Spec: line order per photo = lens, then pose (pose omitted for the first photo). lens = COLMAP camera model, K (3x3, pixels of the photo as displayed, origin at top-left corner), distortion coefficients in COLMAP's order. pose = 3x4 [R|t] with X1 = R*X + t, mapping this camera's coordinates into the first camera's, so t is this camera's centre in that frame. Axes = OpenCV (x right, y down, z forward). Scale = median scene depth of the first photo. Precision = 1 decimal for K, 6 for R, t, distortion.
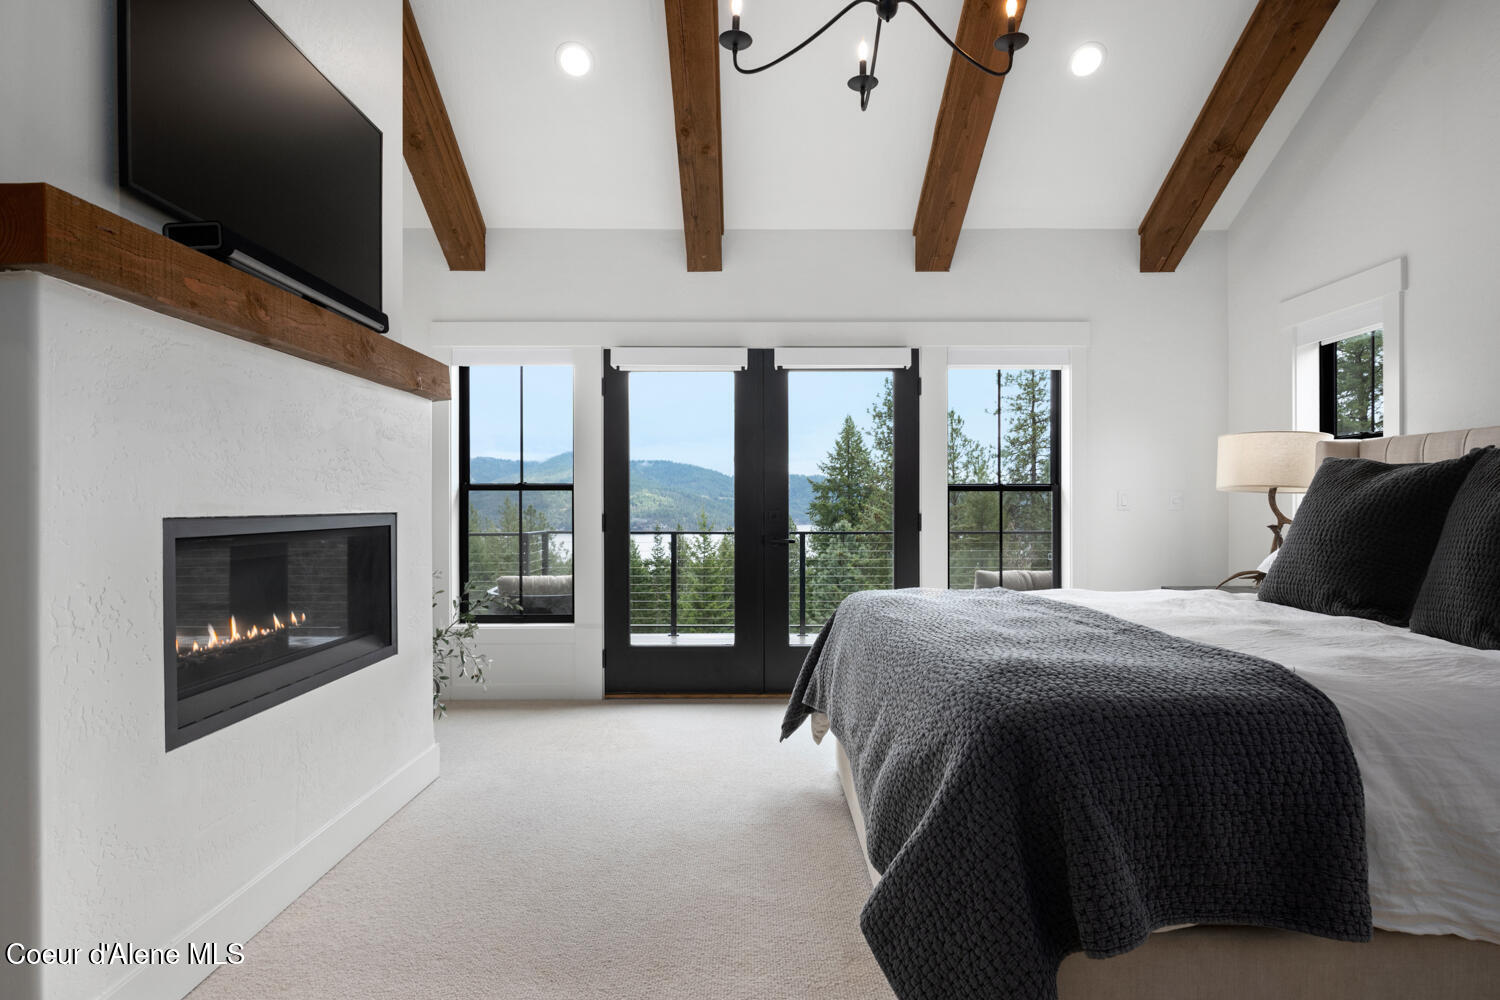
lens RADIAL K [[788.6, 0, 753.1], [0, 788.6, 498.7], [0, 0, 1]] dist [-0.004266, -0.003069]
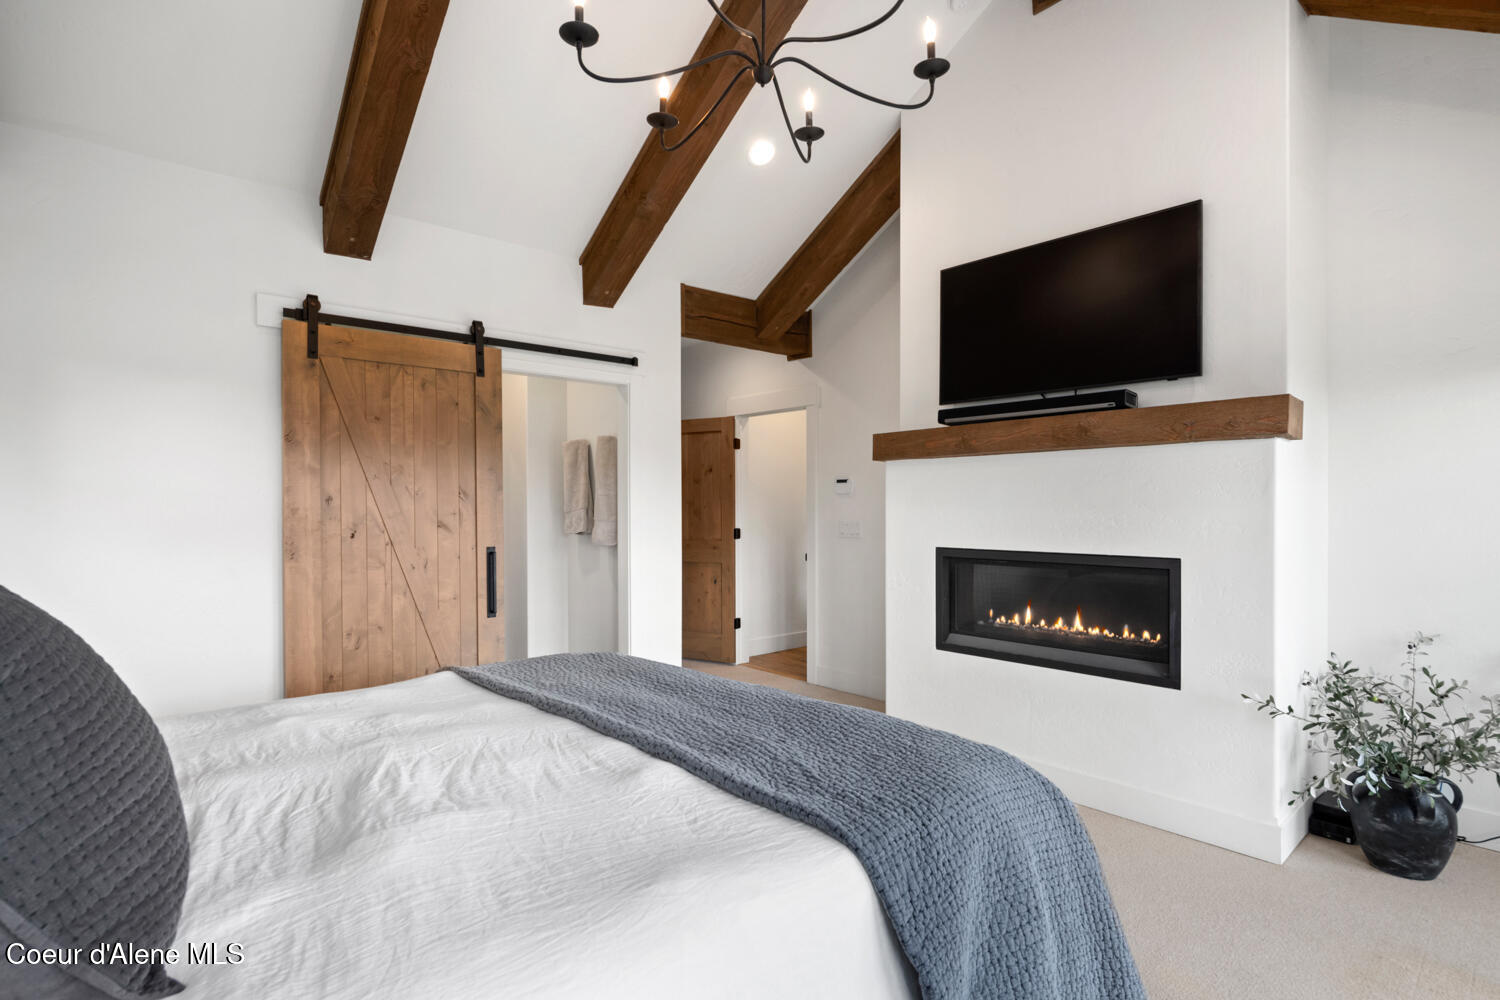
lens RADIAL K [[794.7, 0, 749.5], [0, 794.7, 504.2], [0, 0, 1]] dist [0.004198, 0.000906]
pose [[-0.763417, -0.004868, -0.645888, 0.484321], [0.001158, 0.999960, -0.008906, -0.032966], [0.645905, -0.007546, -0.763380, 1.002282]]
